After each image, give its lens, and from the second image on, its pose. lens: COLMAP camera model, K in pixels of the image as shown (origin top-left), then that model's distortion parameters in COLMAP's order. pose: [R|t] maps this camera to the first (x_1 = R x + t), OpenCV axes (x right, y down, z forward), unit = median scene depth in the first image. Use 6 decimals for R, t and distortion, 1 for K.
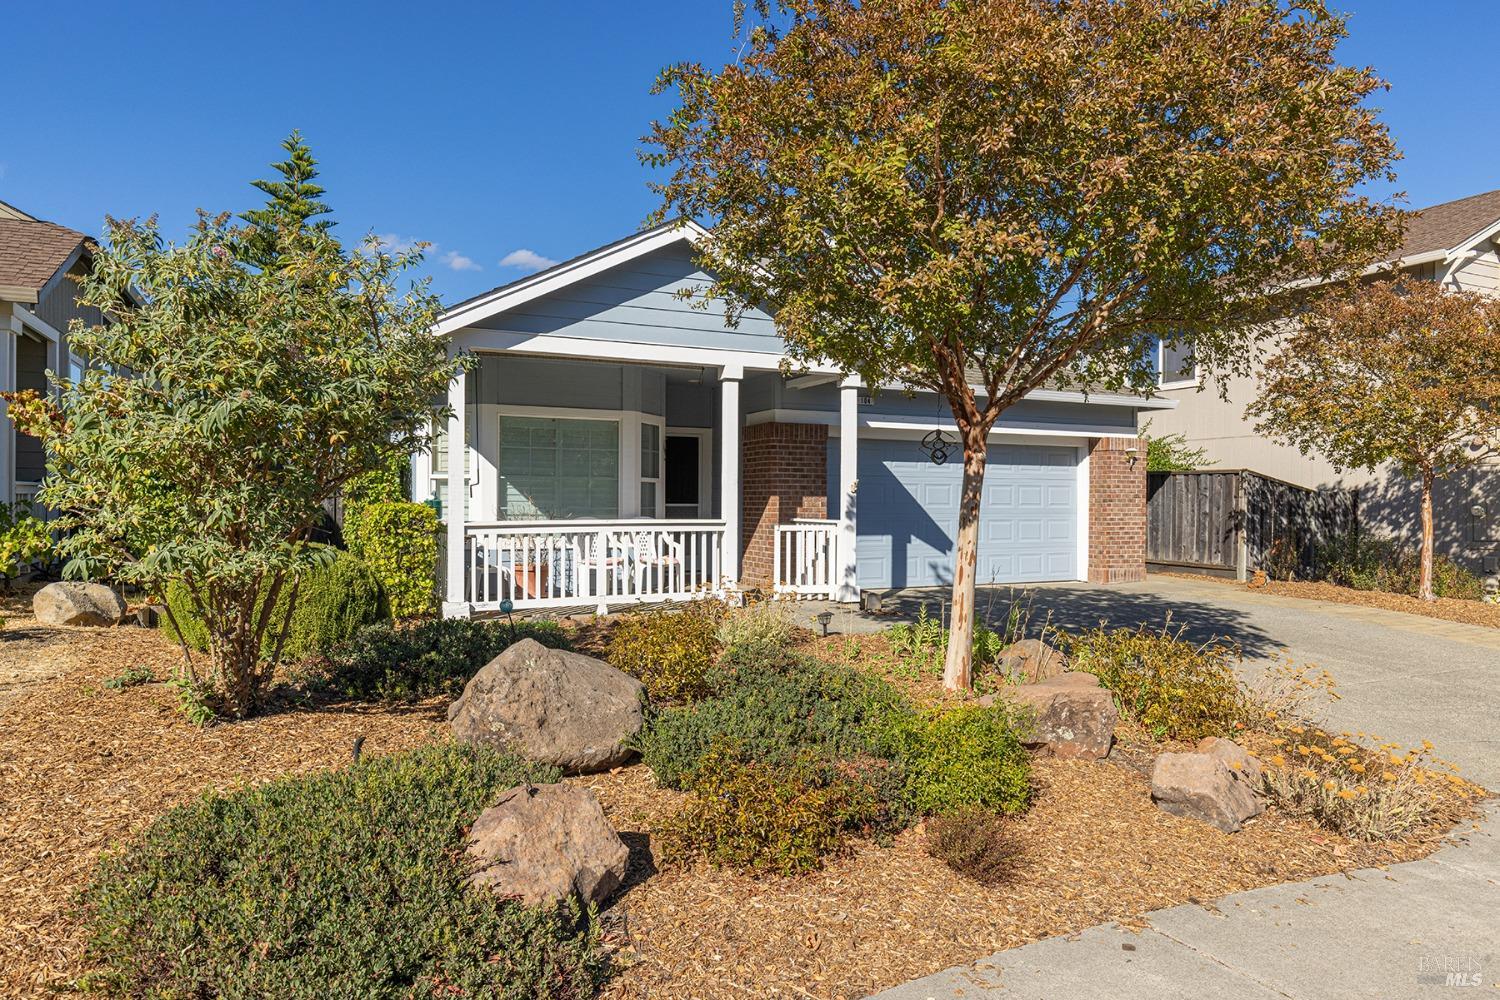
lens RADIAL K [[966.3, 0, 749.8], [0, 966.3, 498.1], [0, 0, 1]] dist [-0.008688, -0.000310]
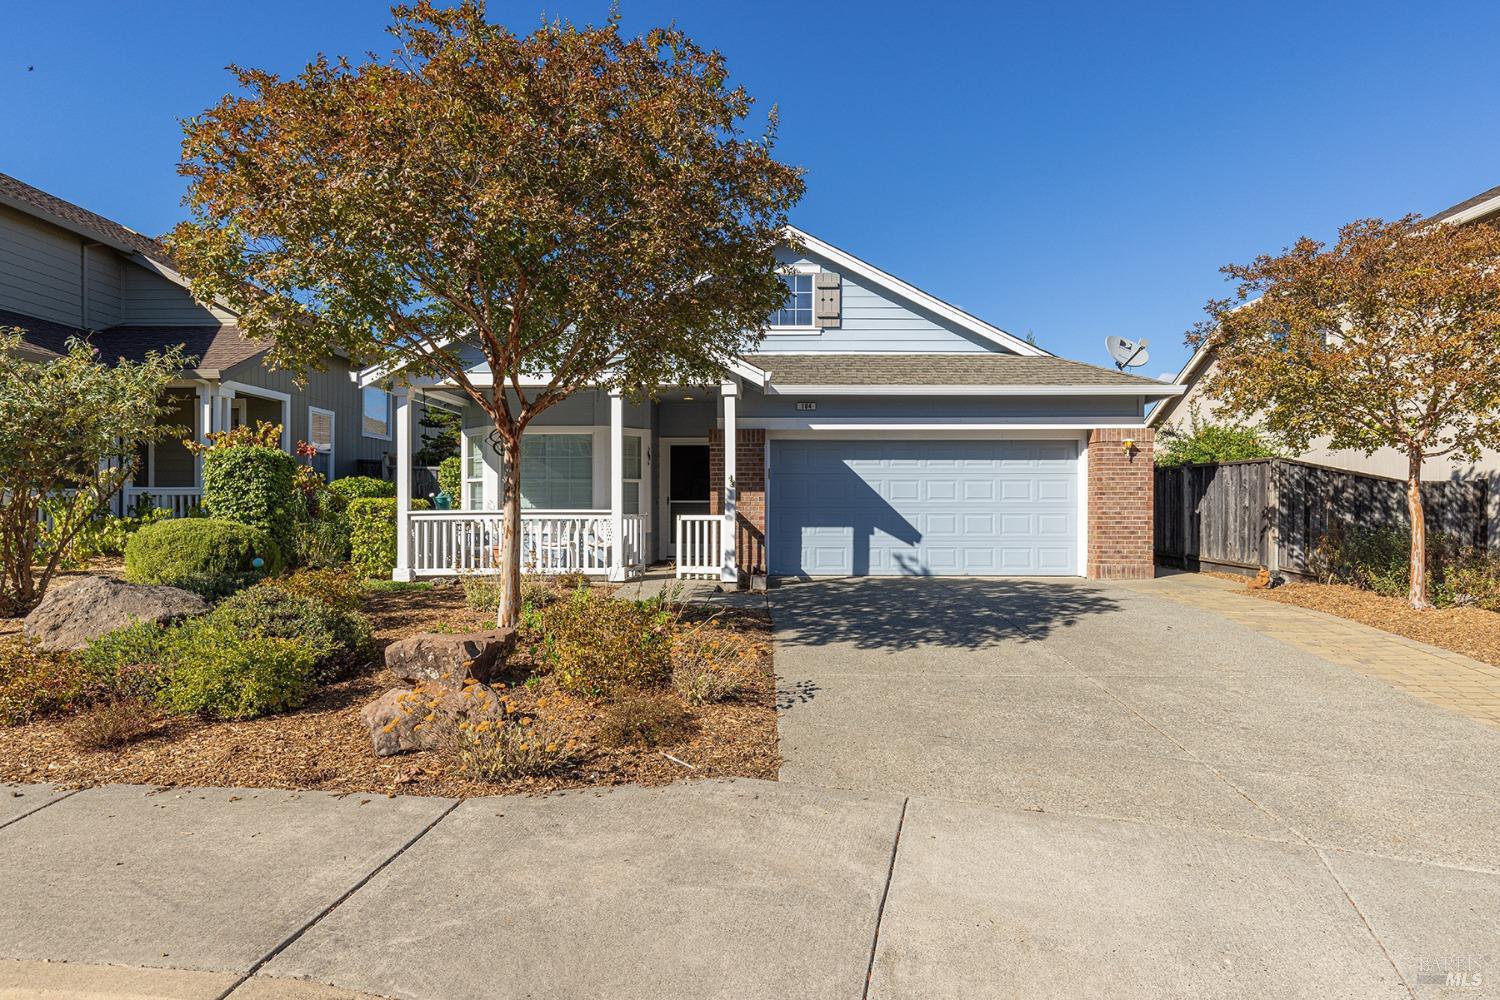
lens RADIAL K [[838.3, 0, 750.8], [0, 838.3, 503.0], [0, 0, 1]] dist [0.007414, 0.000339]
pose [[0.895578, -0.006599, -0.444856, 0.463674], [0.004760, 0.999975, -0.005250, 0.015390], [0.444880, 0.002584, 0.895587, 0.095525]]
